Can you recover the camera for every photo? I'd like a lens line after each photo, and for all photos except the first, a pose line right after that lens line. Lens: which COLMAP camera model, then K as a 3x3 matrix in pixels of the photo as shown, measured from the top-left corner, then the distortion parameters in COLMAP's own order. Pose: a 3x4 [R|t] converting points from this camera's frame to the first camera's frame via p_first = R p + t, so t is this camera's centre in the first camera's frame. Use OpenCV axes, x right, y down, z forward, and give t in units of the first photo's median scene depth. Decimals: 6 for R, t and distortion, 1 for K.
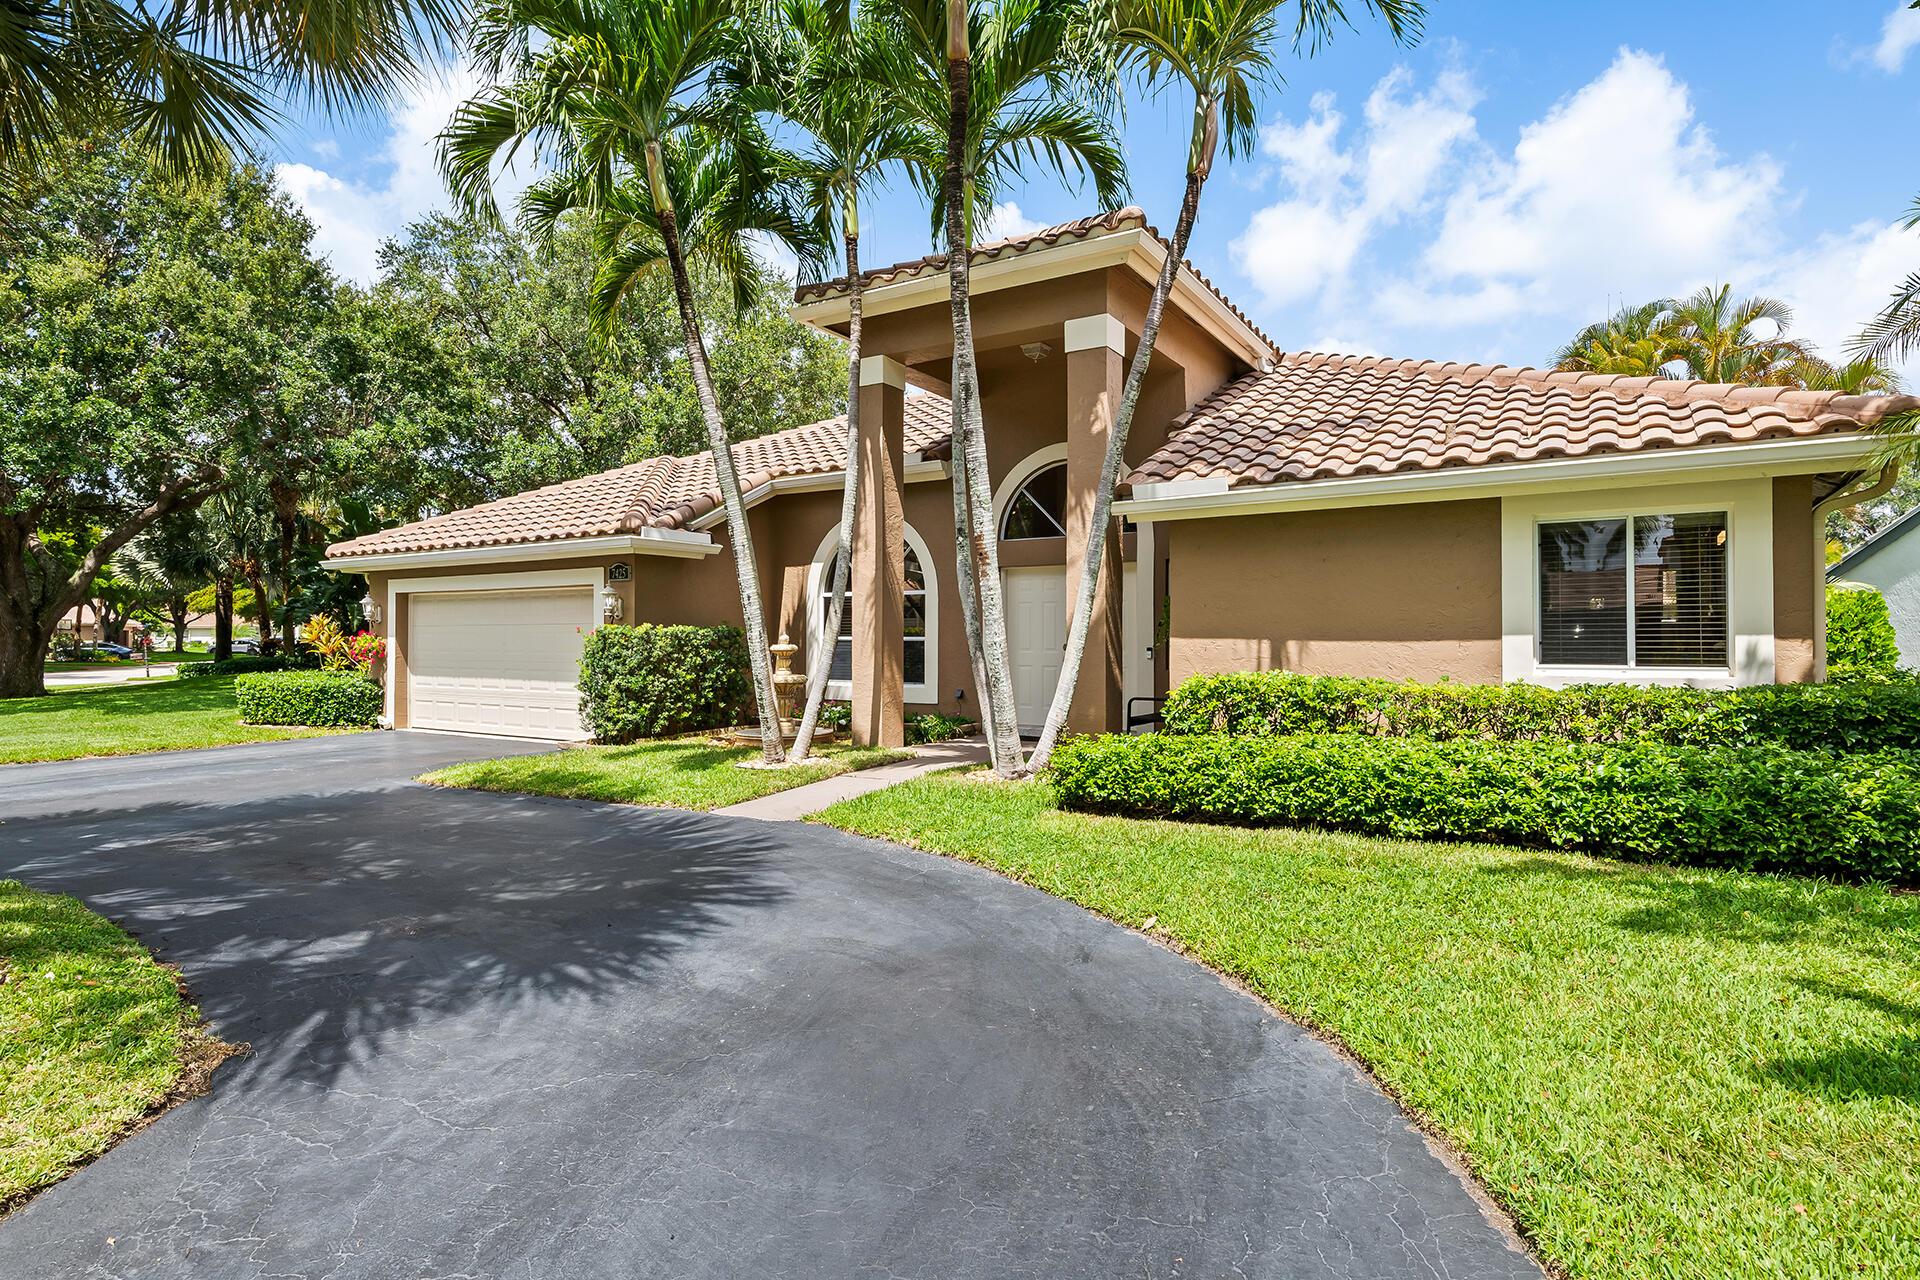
lens RADIAL K [[1021.7, 0, 951.5], [0, 1021.7, 644.2], [0, 0, 1]] dist [-0.002774, -0.000337]
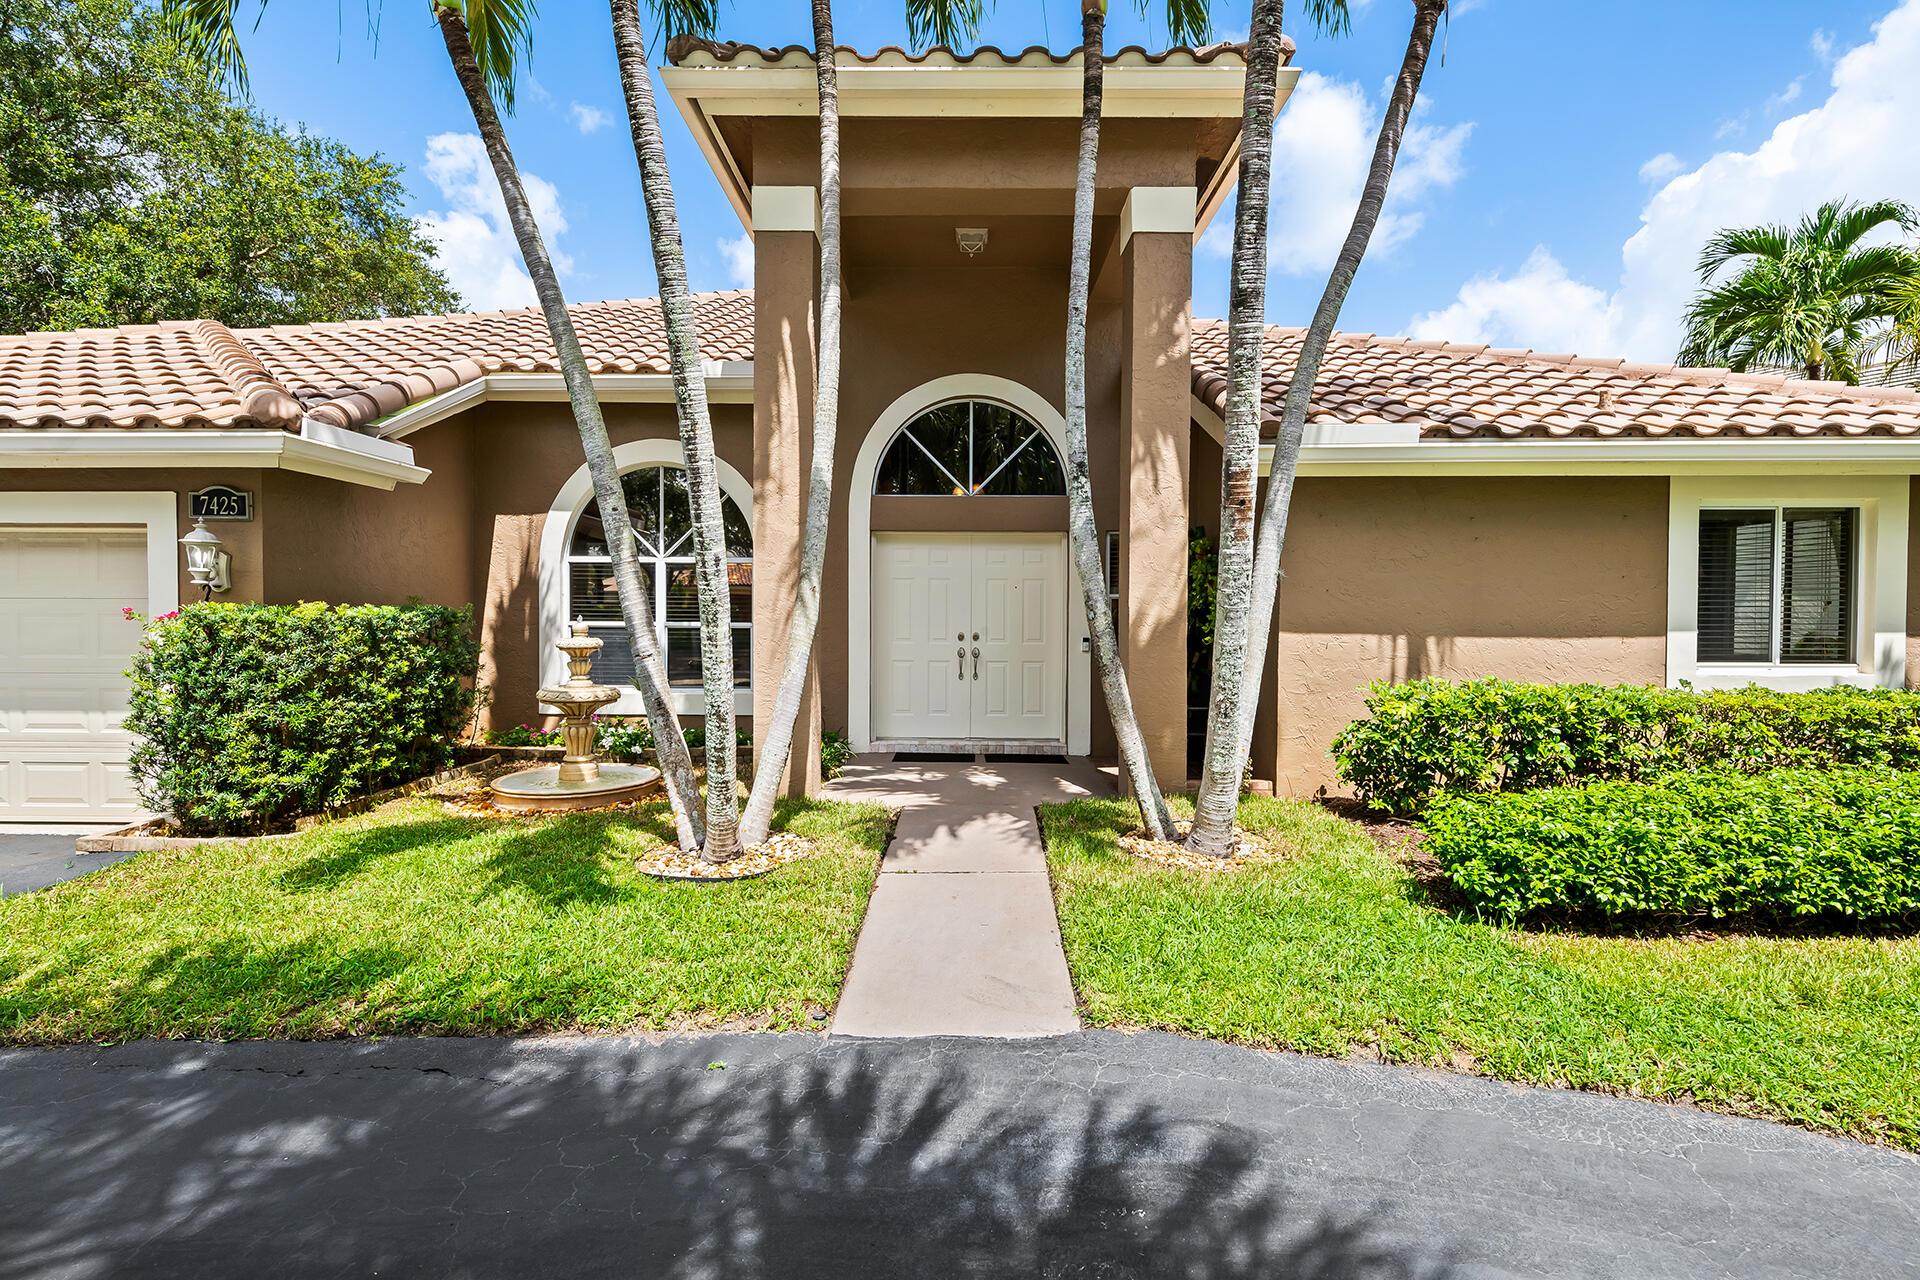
lens RADIAL K [[901.0, 0, 956.7], [0, 901.0, 640.1], [0, 0, 1]] dist [0.000390, -0.000429]
pose [[0.844761, -0.013405, 0.534975, -0.268560], [-0.001864, 0.999606, 0.027992, -0.014196], [-0.535140, -0.024643, 0.844404, 0.424574]]
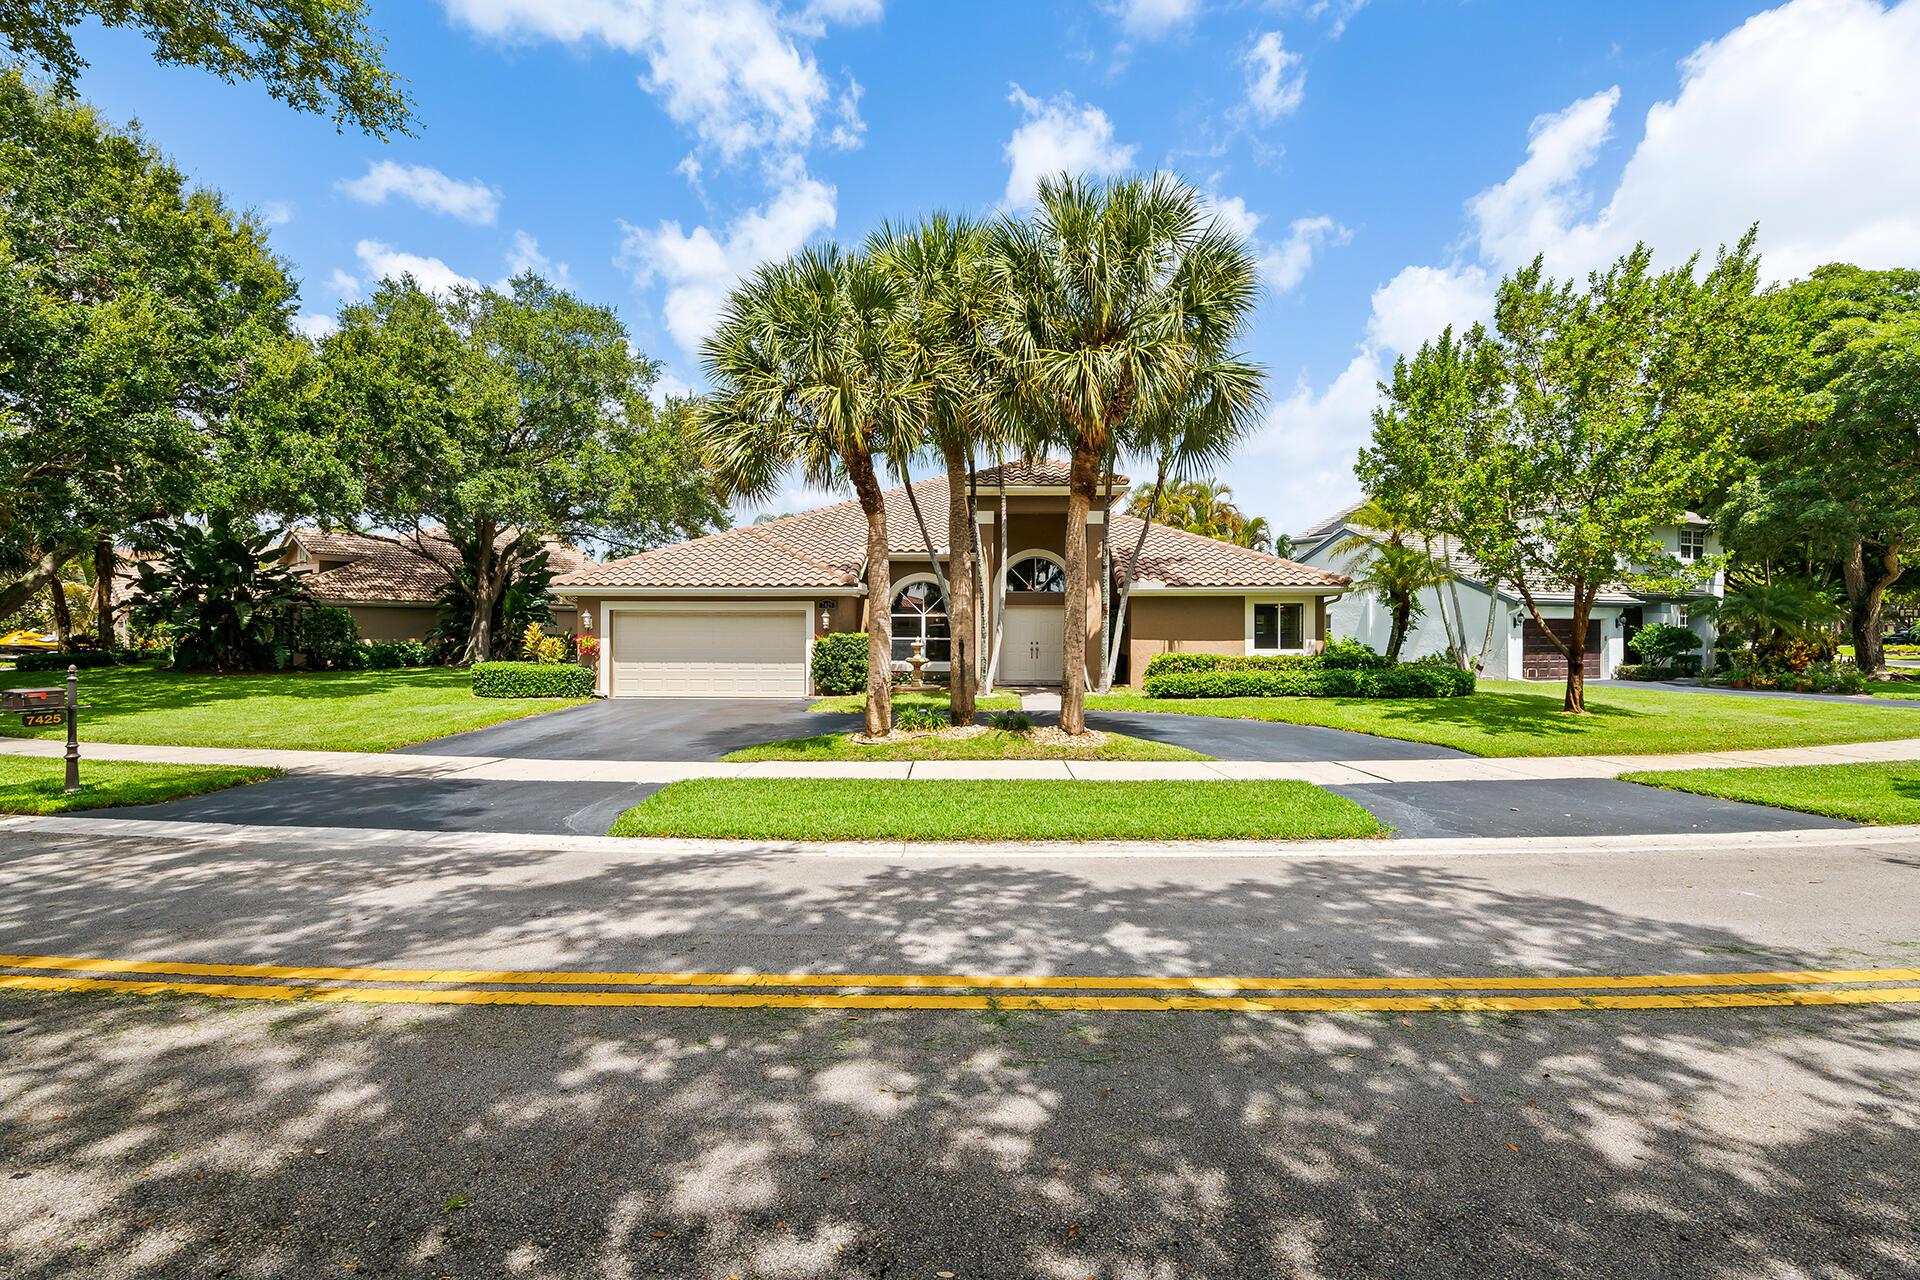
lens RADIAL K [[860.0, 0, 971.6], [0, 860.0, 637.4], [0, 0, 1]] dist [0.004253, -0.000517]
pose [[0.863850, -0.004246, 0.503731, -0.942822], [0.002156, 0.999986, 0.004733, -0.018236], [-0.503744, -0.003002, 0.863848, -0.524982]]
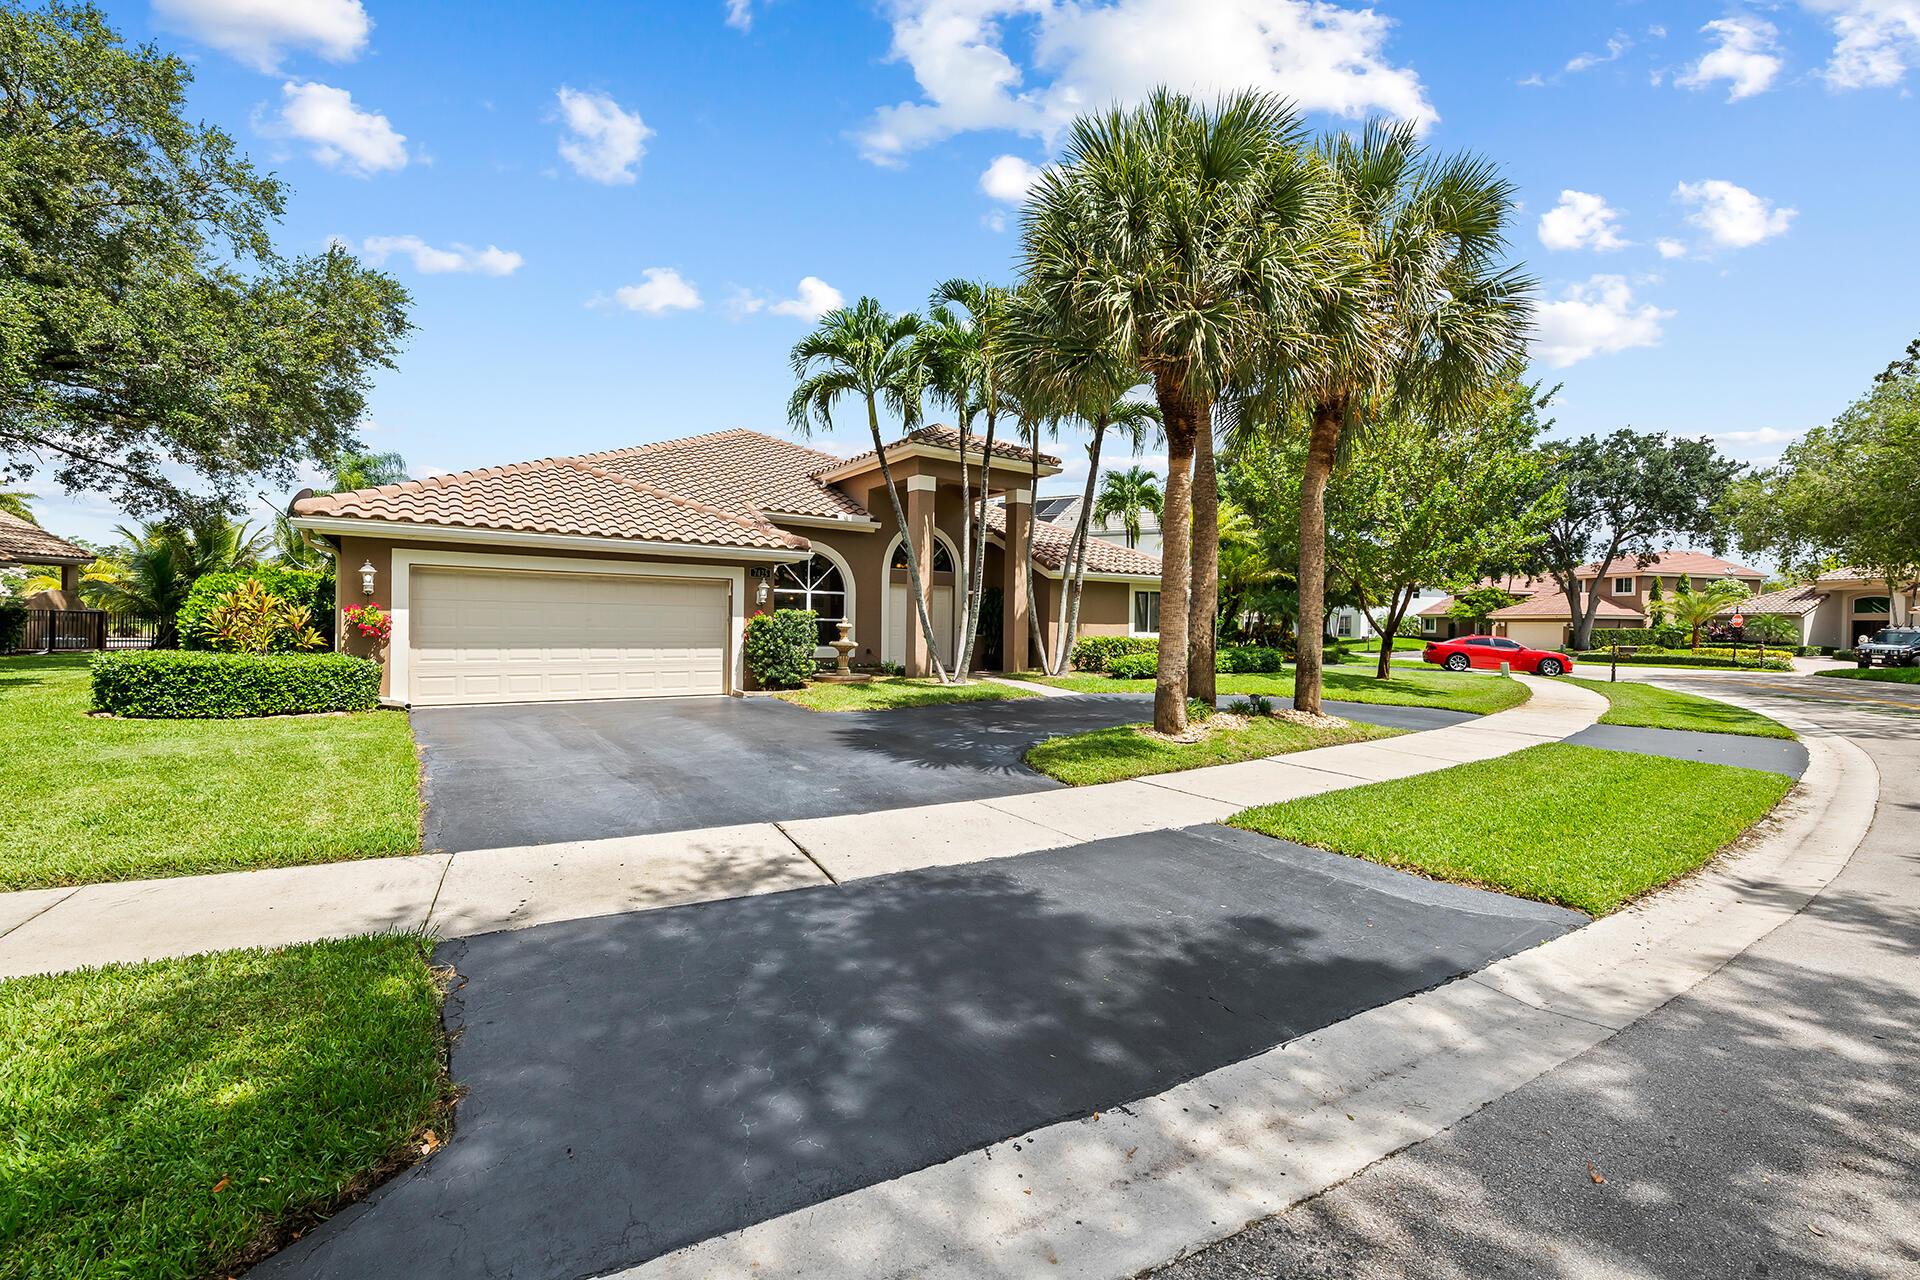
lens RADIAL K [[791.9, 0, 953.3], [0, 791.9, 631.9], [0, 0, 1]] dist [0.002262, -0.000288]
pose [[0.396235, -0.003335, 0.918143, -1.318483], [-0.008769, 0.999934, 0.007416, 0.003077], [-0.918107, -0.010990, 0.396180, 0.321747]]
